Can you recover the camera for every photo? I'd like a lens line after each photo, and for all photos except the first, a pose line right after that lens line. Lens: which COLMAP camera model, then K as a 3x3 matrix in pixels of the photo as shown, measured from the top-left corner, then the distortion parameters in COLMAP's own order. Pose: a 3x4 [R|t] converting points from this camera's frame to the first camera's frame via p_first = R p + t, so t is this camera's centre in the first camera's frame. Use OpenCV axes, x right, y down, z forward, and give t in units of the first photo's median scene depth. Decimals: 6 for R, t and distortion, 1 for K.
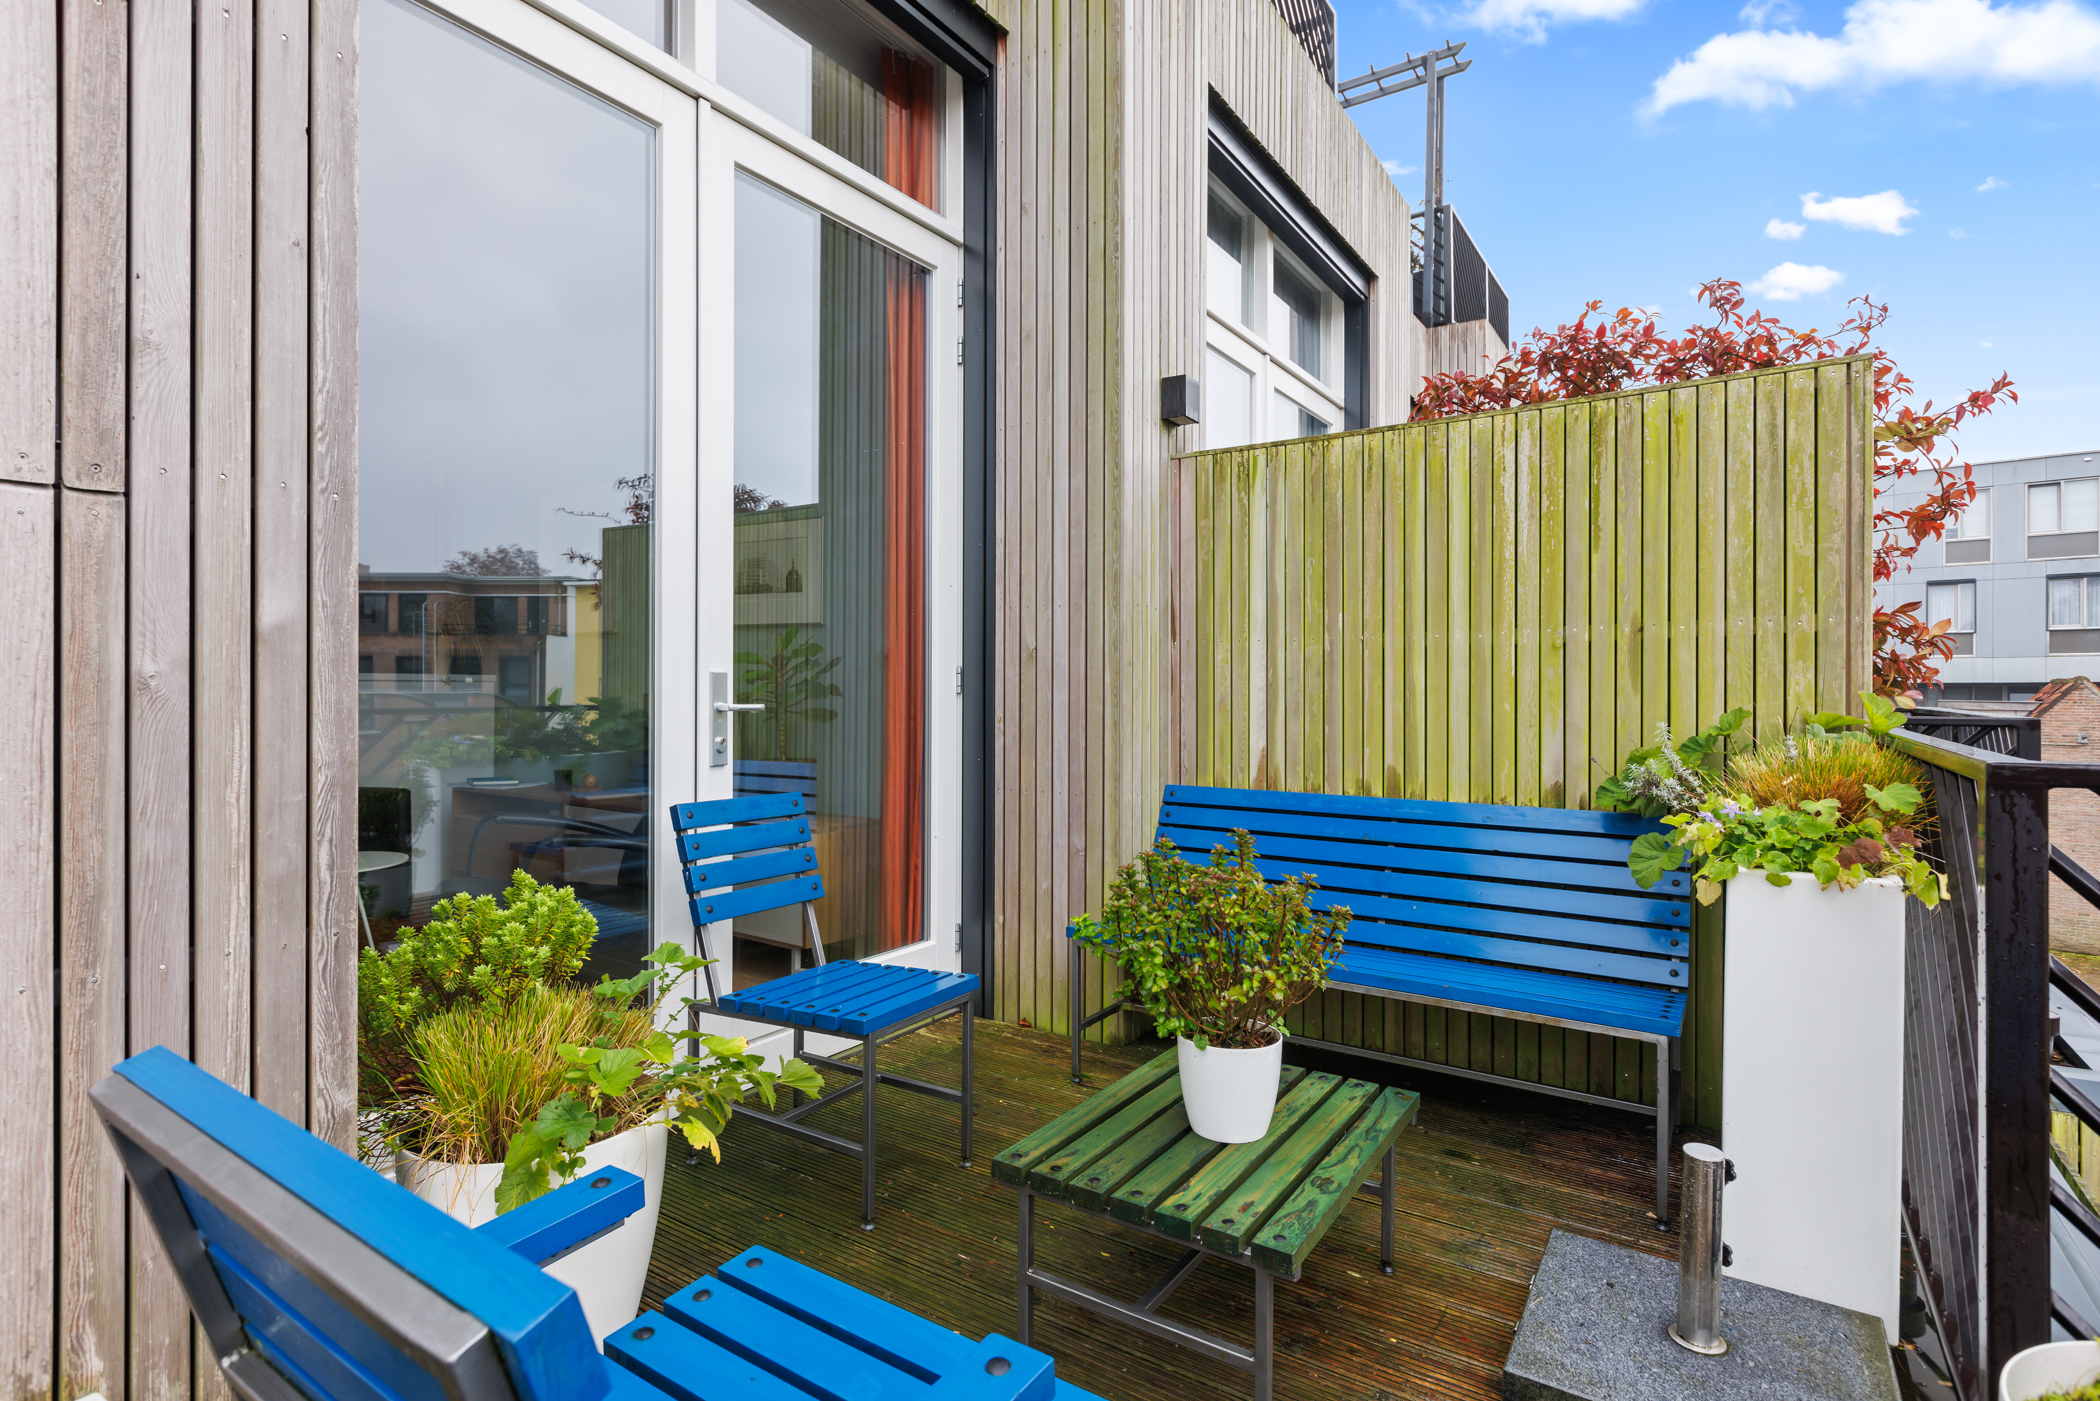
lens RADIAL K [[1060.8, 0, 1013.0], [0, 1060.8, 688.3], [0, 0, 1]] dist [-0.000909, -0.000264]
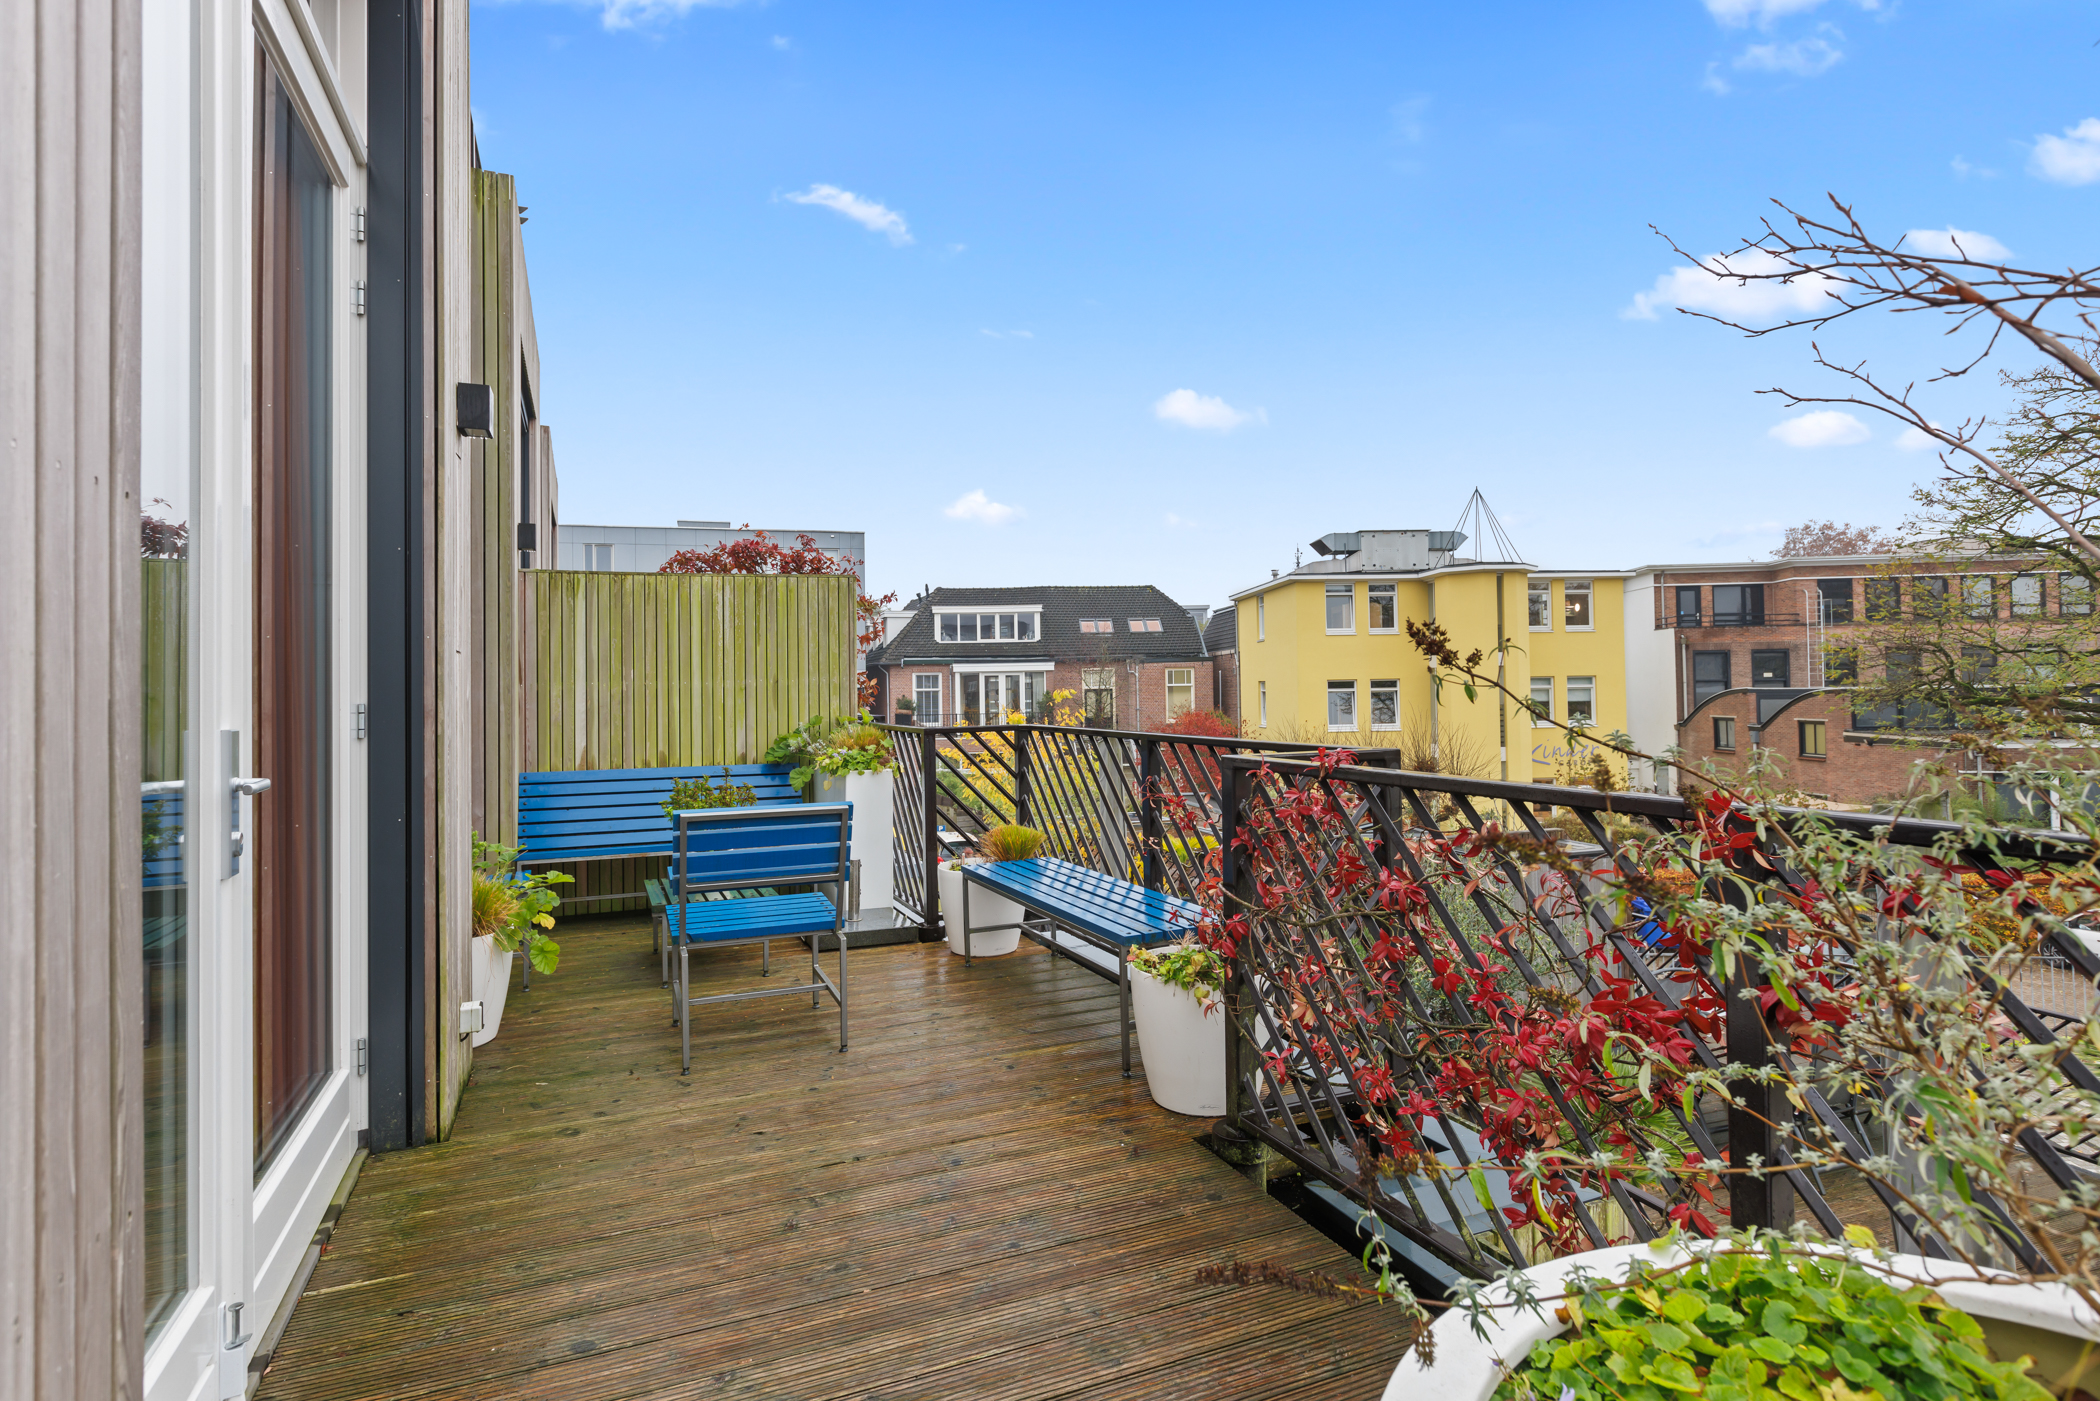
lens RADIAL K [[1060.8, 0, 1014.2], [0, 1060.8, 673.0], [0, 0, 1]] dist [-0.000909, -0.000264]
pose [[0.584676, -0.001057, 0.811266, -0.883867], [0.017132, 0.999792, -0.011045, -0.037709], [-0.811086, 0.020357, 0.584573, -0.680861]]
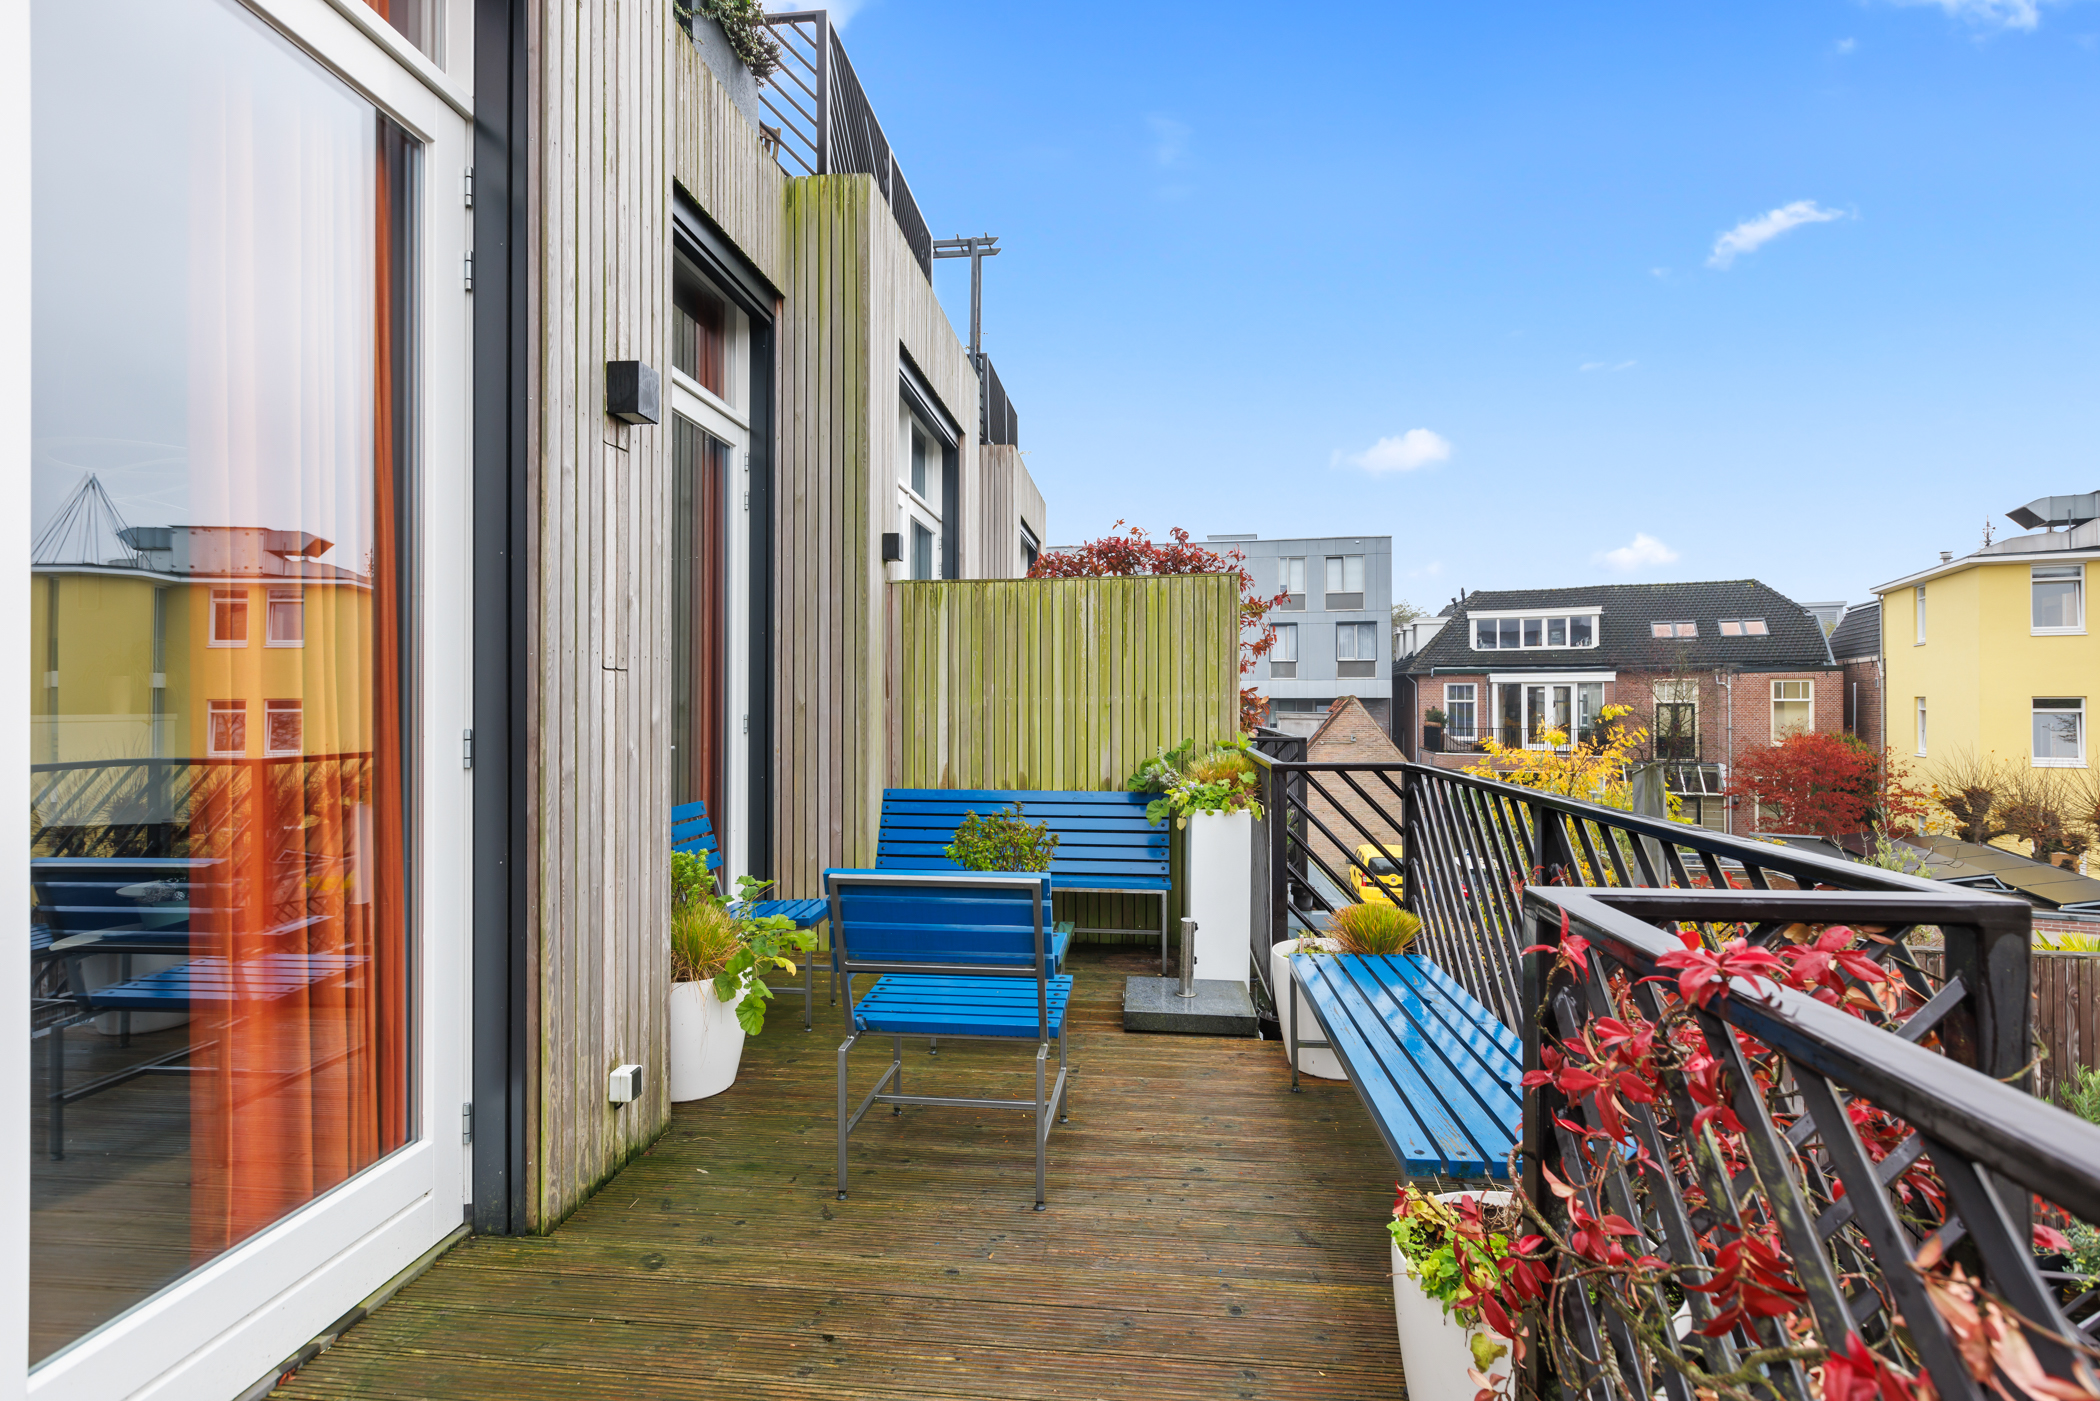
lens RADIAL K [[1060.8, 0, 996.4], [0, 1060.8, 704.6], [0, 0, 1]] dist [-0.000909, -0.000264]
pose [[0.896910, -0.005495, 0.442179, -0.494291], [0.003724, 0.999981, 0.004872, -0.051223], [-0.442198, -0.002723, 0.896913, -0.602616]]
